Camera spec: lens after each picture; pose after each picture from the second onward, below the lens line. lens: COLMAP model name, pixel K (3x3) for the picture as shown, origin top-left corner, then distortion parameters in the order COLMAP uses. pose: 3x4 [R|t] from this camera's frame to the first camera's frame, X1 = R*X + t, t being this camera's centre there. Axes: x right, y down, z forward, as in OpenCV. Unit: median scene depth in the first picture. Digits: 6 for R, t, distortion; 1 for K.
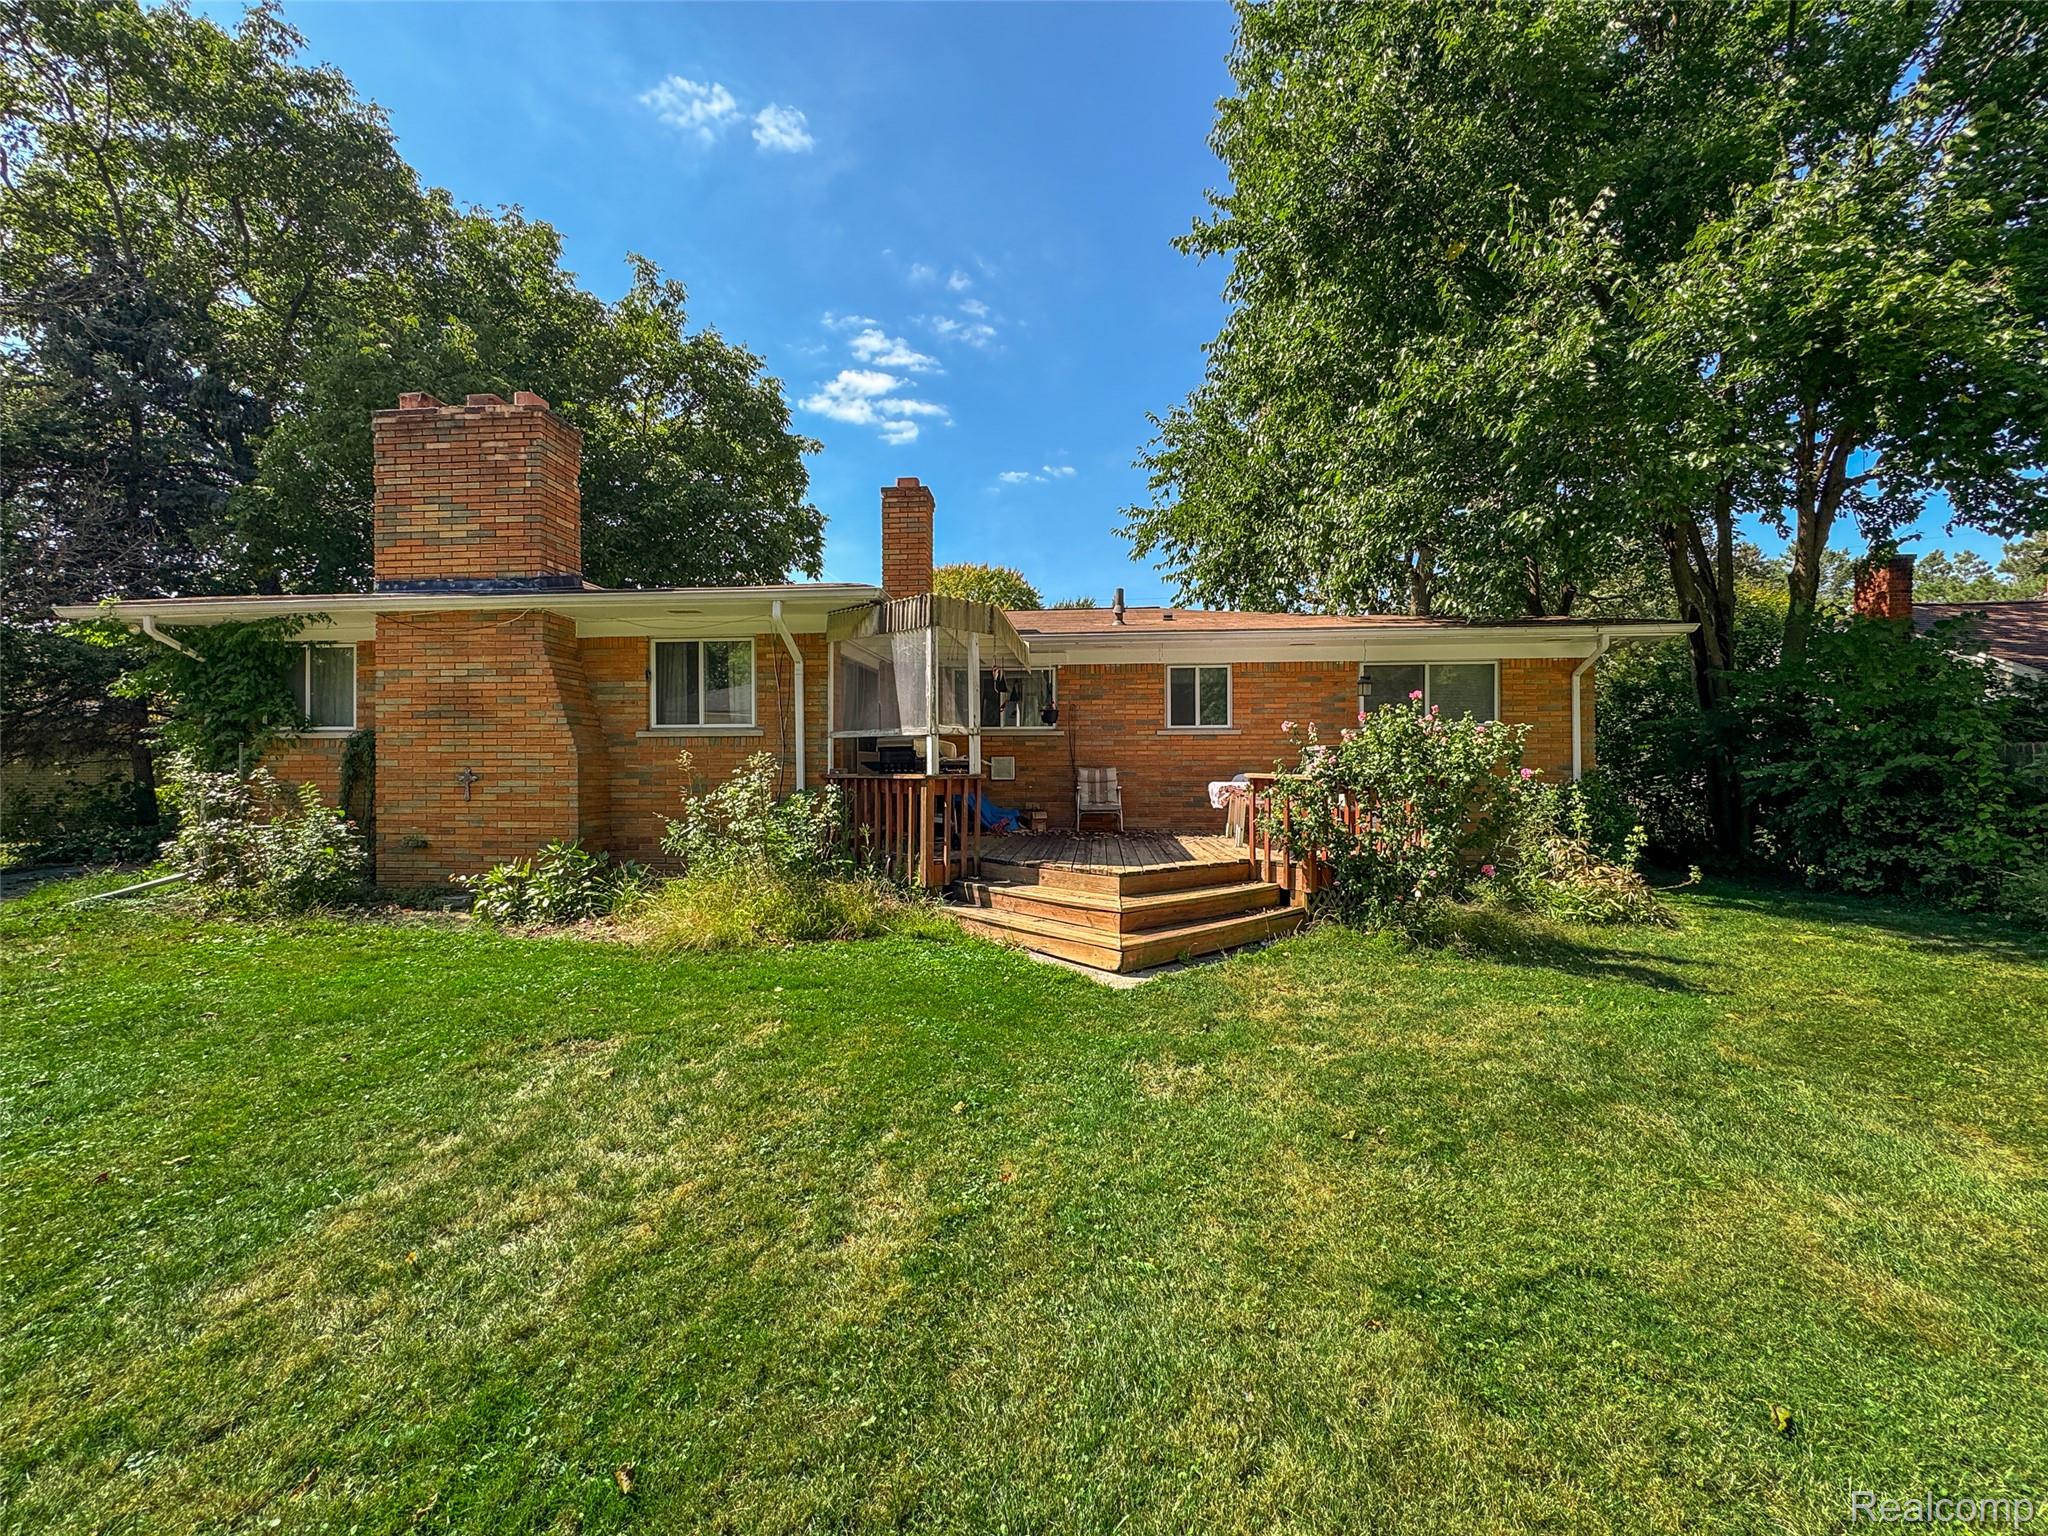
lens RADIAL K [[818.2, 0, 1024.0], [0, 818.2, 768.0], [0, 0, 1]] dist [-0.003853, -0.000411]
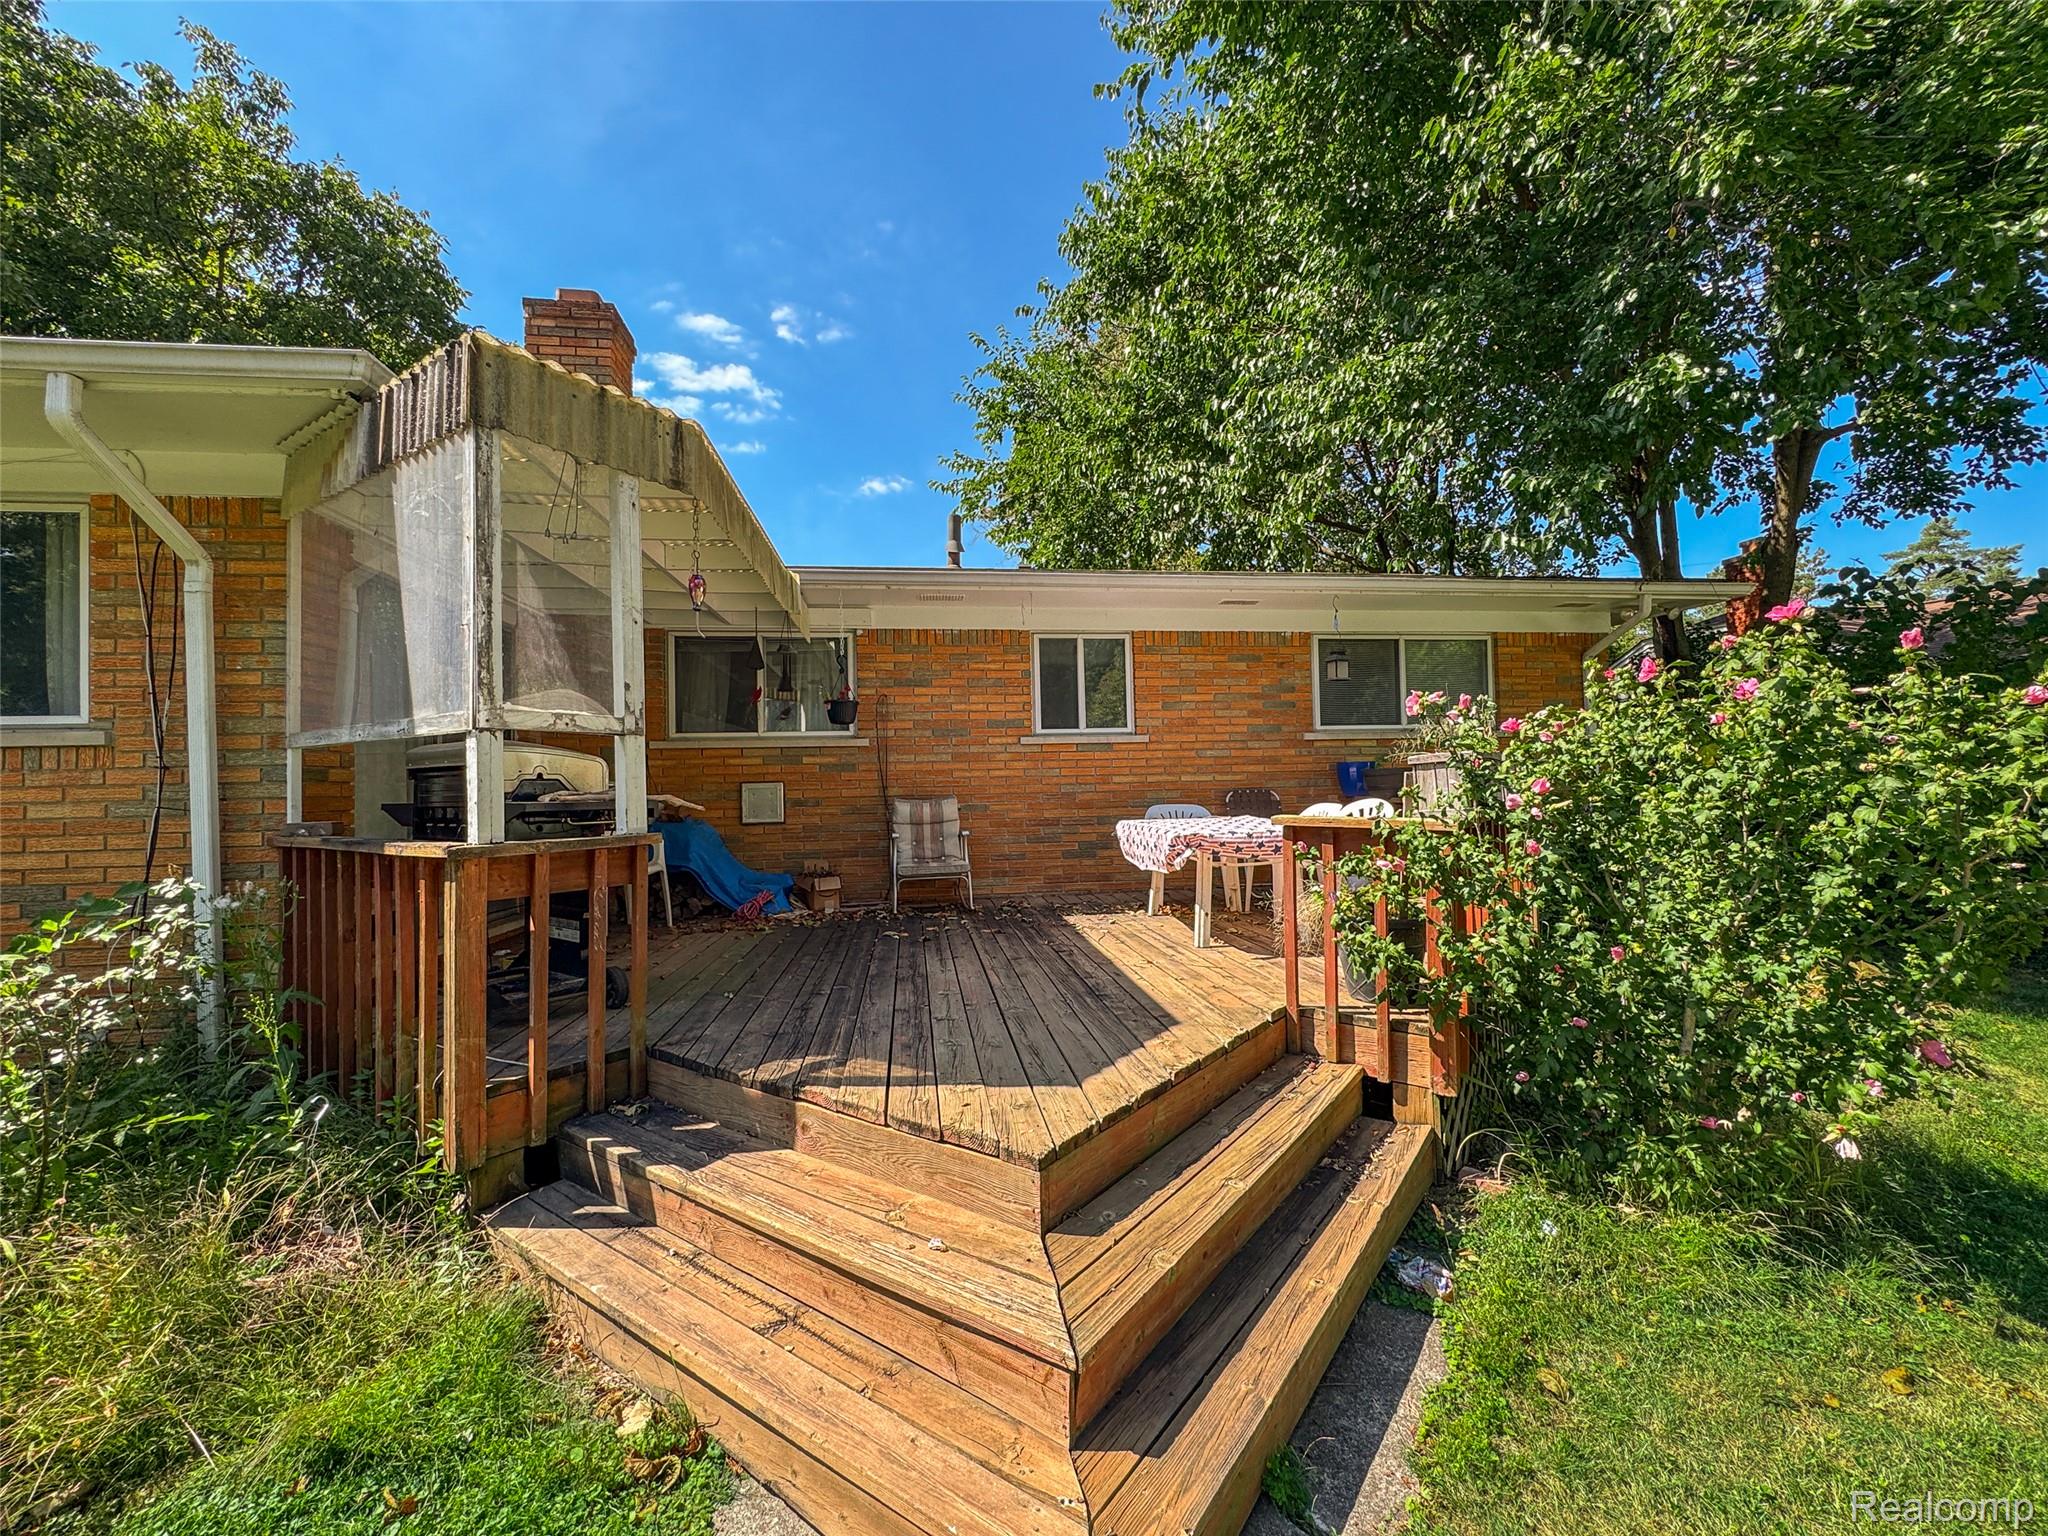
lens RADIAL K [[818.2, 0, 1024.0], [0, 818.2, 768.0], [0, 0, 1]] dist [-0.003853, -0.000411]
pose [[0.973674, -0.014177, 0.227503, 0.030706], [0.020048, 0.999522, -0.023519, -0.009765], [-0.227061, 0.027460, 0.973493, 0.513099]]
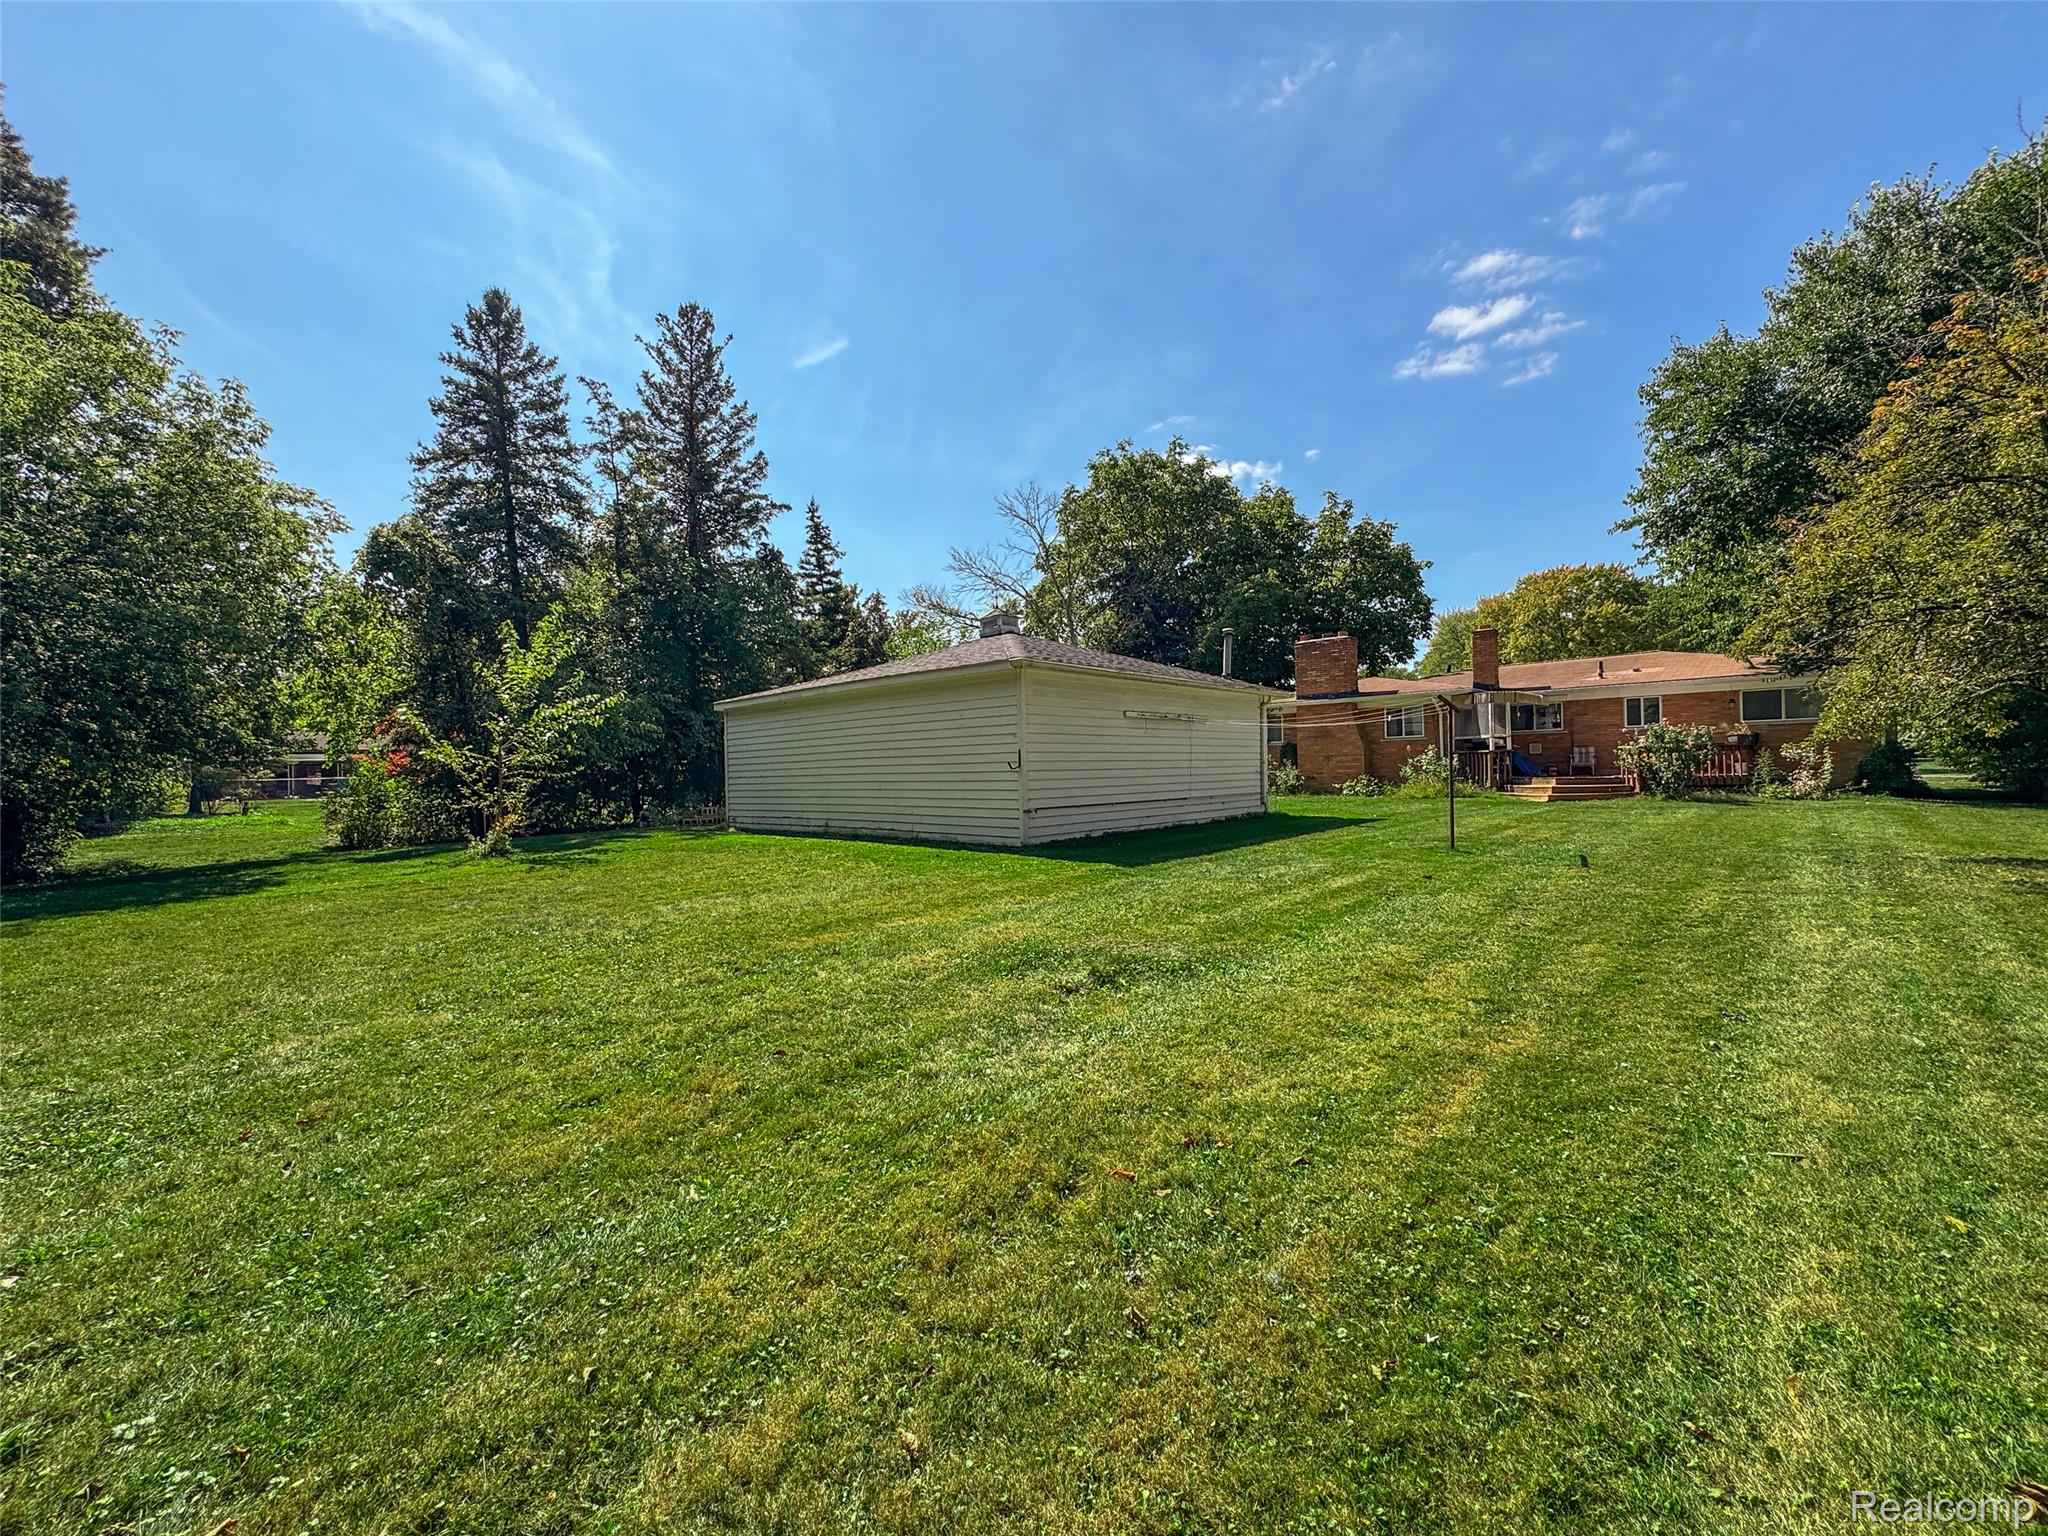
lens RADIAL K [[817.1, 0, 1024.0], [0, 817.1, 768.0], [0, 0, 1]] dist [0.001214, -0.000161]
pose [[0.774546, -0.016971, -0.632290, 0.401738], [0.022618, 0.999744, 0.000873, 0.026637], [0.632113, -0.014978, 0.774732, -2.144916]]
